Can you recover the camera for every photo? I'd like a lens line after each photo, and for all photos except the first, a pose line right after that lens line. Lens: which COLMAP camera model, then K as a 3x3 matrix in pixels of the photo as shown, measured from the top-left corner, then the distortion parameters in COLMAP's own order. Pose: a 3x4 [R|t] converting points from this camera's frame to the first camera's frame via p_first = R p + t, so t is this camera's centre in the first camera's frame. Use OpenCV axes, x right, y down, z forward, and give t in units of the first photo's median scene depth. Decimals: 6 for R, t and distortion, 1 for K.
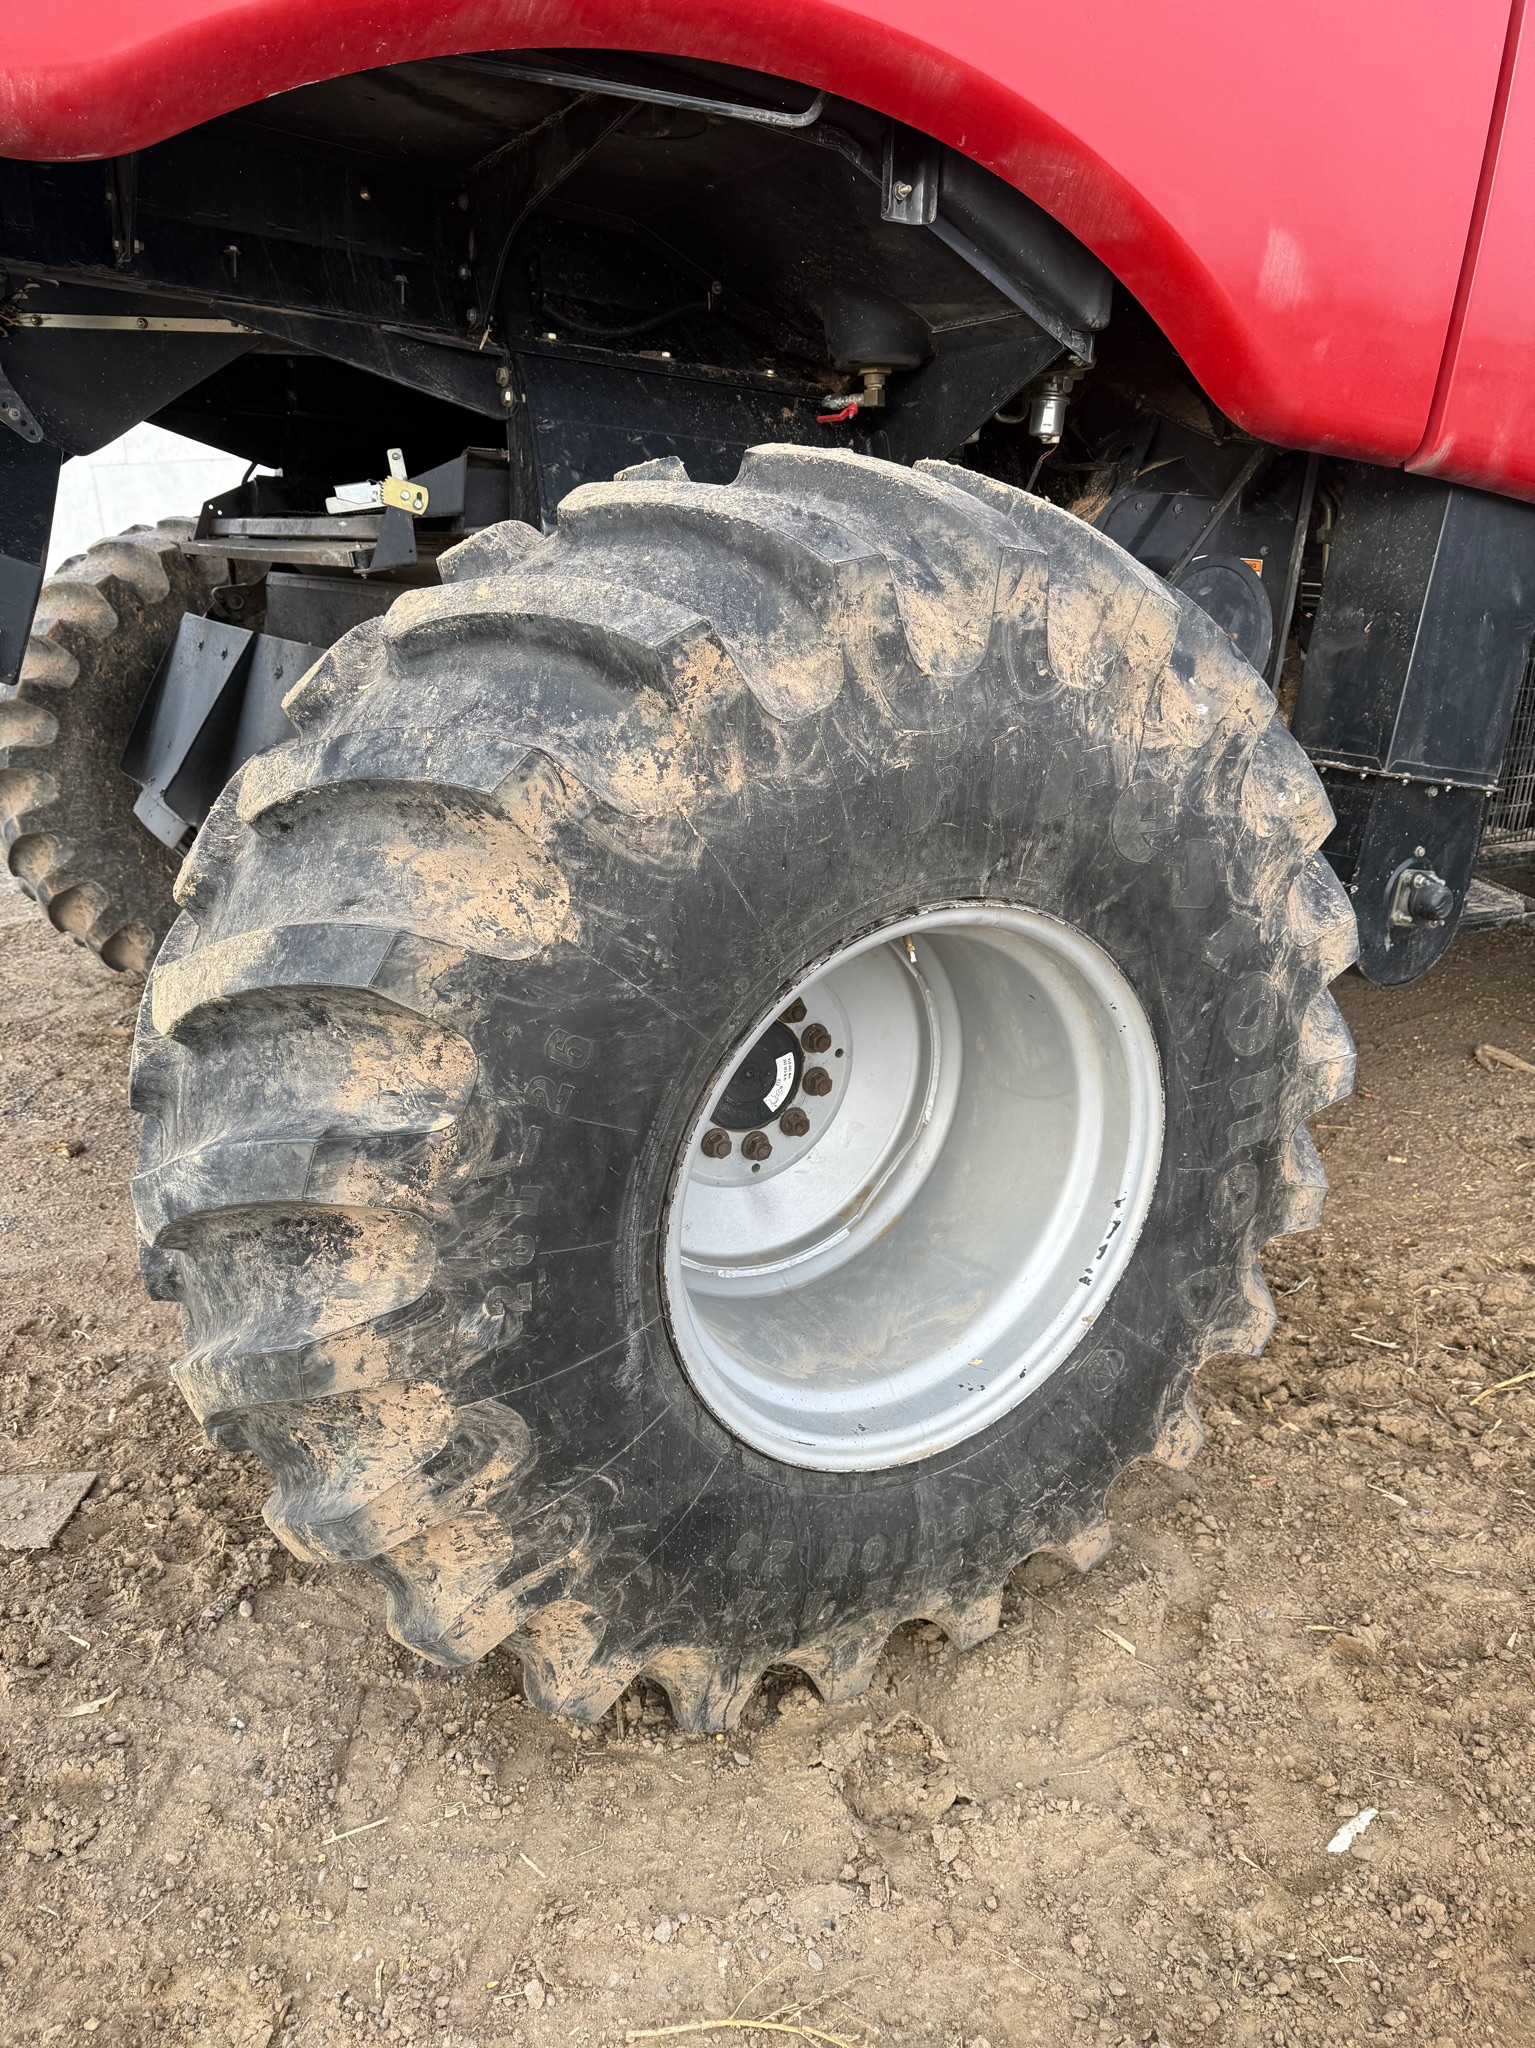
lens RADIAL K [[1420.7, 0, 733.3], [0, 1420.7, 972.7], [0, 0, 1]] dist [0.093536, -0.001803]
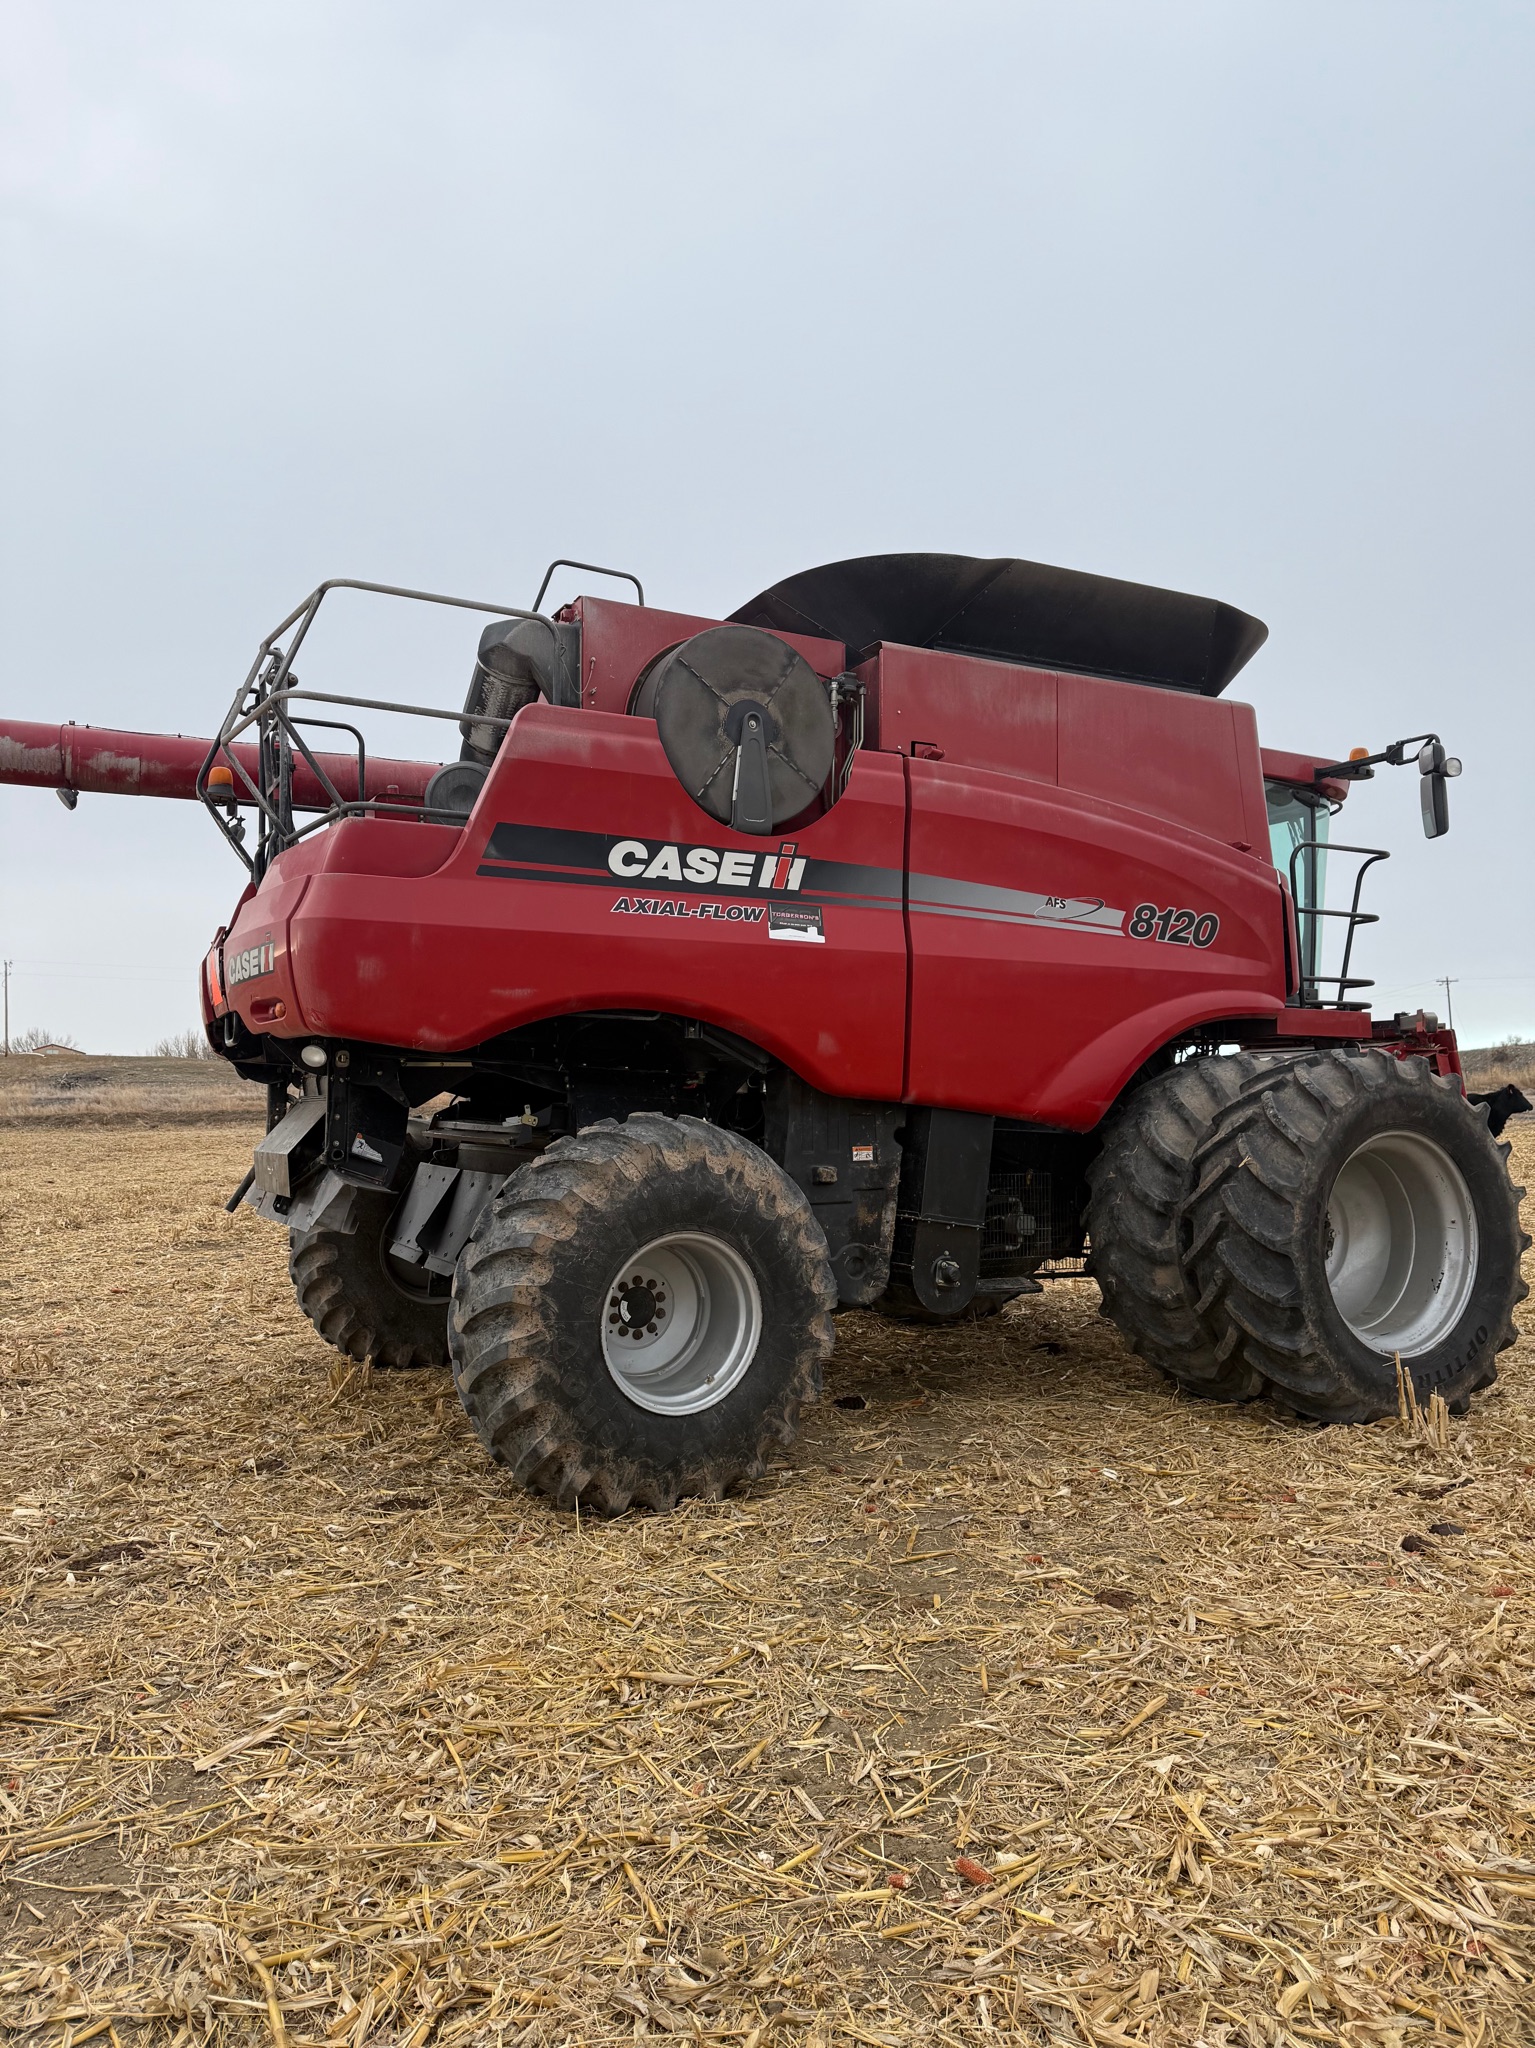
lens RADIAL K [[1420.7, 0, 733.3], [0, 1420.7, 972.7], [0, 0, 1]] dist [0.093536, -0.001803]
pose [[0.998701, -0.022973, -0.045488, 0.323841], [0.005045, 0.932806, -0.360343, 0.434410], [0.050709, 0.359645, 0.931710, -1.795523]]
